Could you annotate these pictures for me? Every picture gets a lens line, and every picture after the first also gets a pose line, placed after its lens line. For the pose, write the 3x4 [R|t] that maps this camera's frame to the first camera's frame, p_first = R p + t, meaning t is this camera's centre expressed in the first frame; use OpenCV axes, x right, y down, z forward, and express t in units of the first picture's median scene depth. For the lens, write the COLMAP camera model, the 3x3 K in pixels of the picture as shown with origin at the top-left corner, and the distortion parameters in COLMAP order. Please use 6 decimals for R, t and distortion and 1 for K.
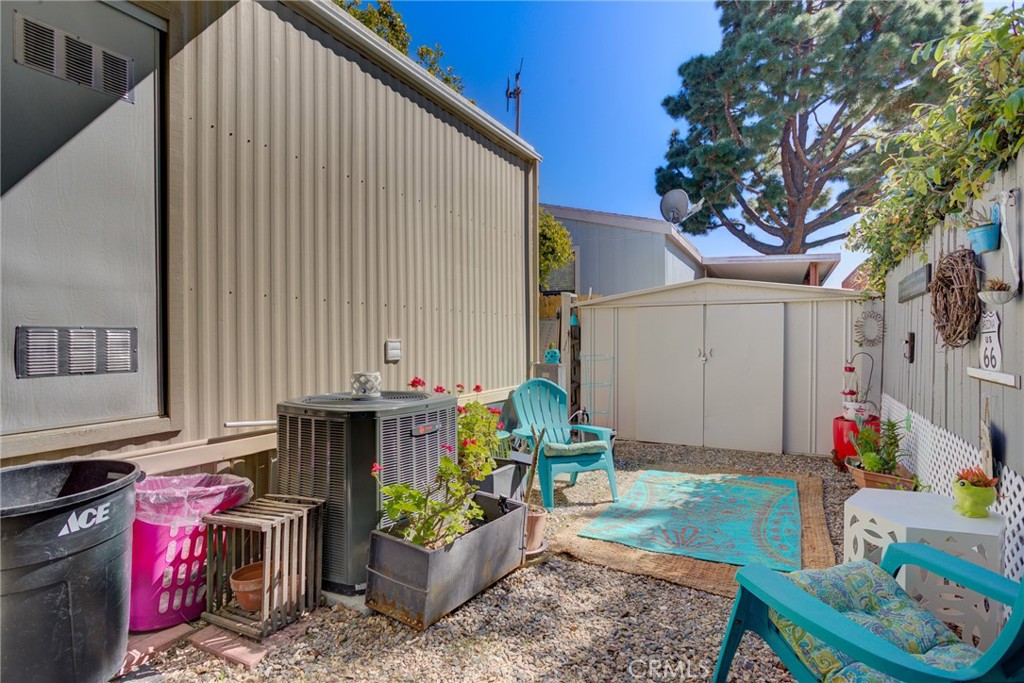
lens RADIAL K [[503.0, 0, 509.3], [0, 503.0, 342.1], [0, 0, 1]] dist [-0.014710, 0.005882]
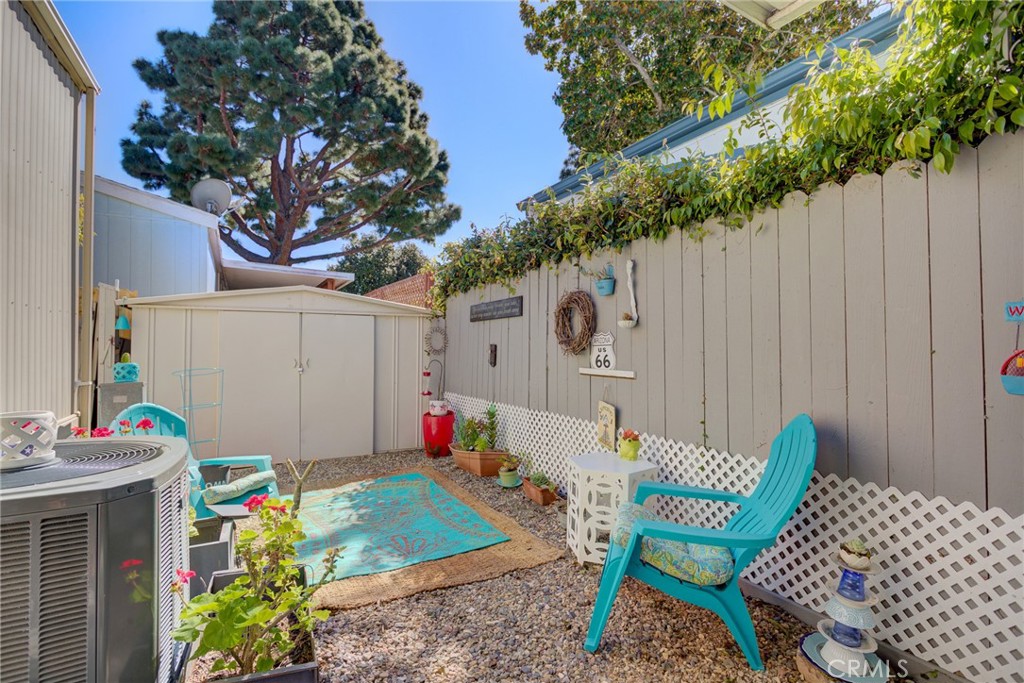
lens RADIAL K [[503.0, 0, 513.8], [0, 503.0, 339.6], [0, 0, 1]] dist [-0.014710, 0.005882]
pose [[0.535840, 0.016998, 0.844148, -0.061029], [0.002936, 0.999754, -0.021995, -0.000314], [-0.844314, 0.014264, 0.535658, 0.042227]]
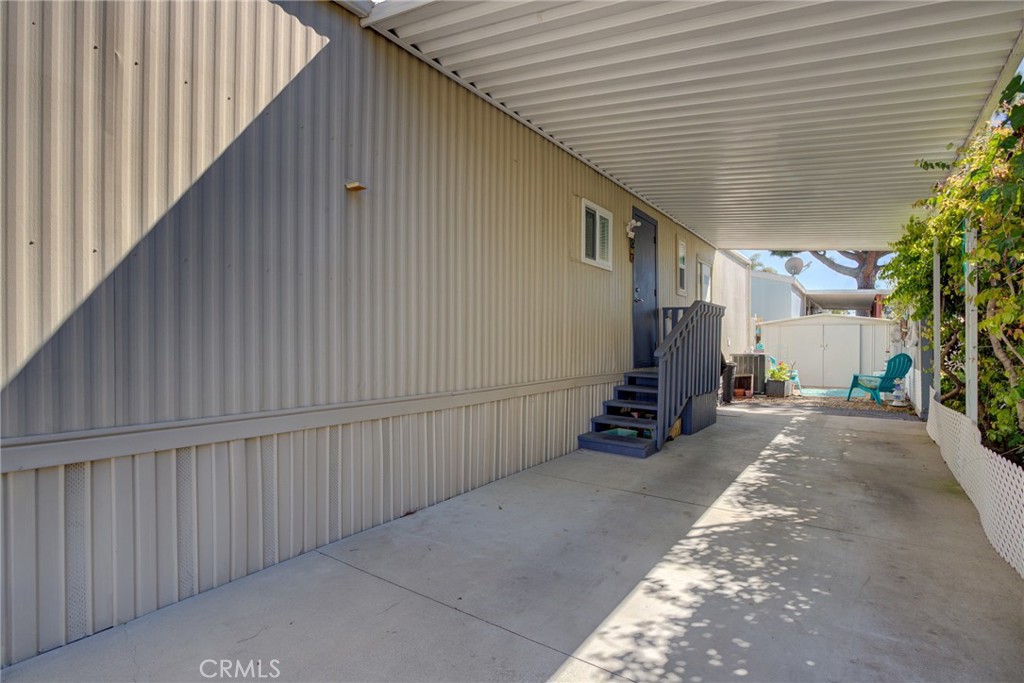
lens RADIAL K [[503.0, 0, 507.5], [0, 503.0, 345.1], [0, 0, 1]] dist [-0.014710, 0.005882]
pose [[0.993977, 0.003887, -0.109518, -0.243332], [-0.003790, 0.999992, 0.001091, 0.006546], [0.109521, -0.000670, 0.993984, -0.439221]]
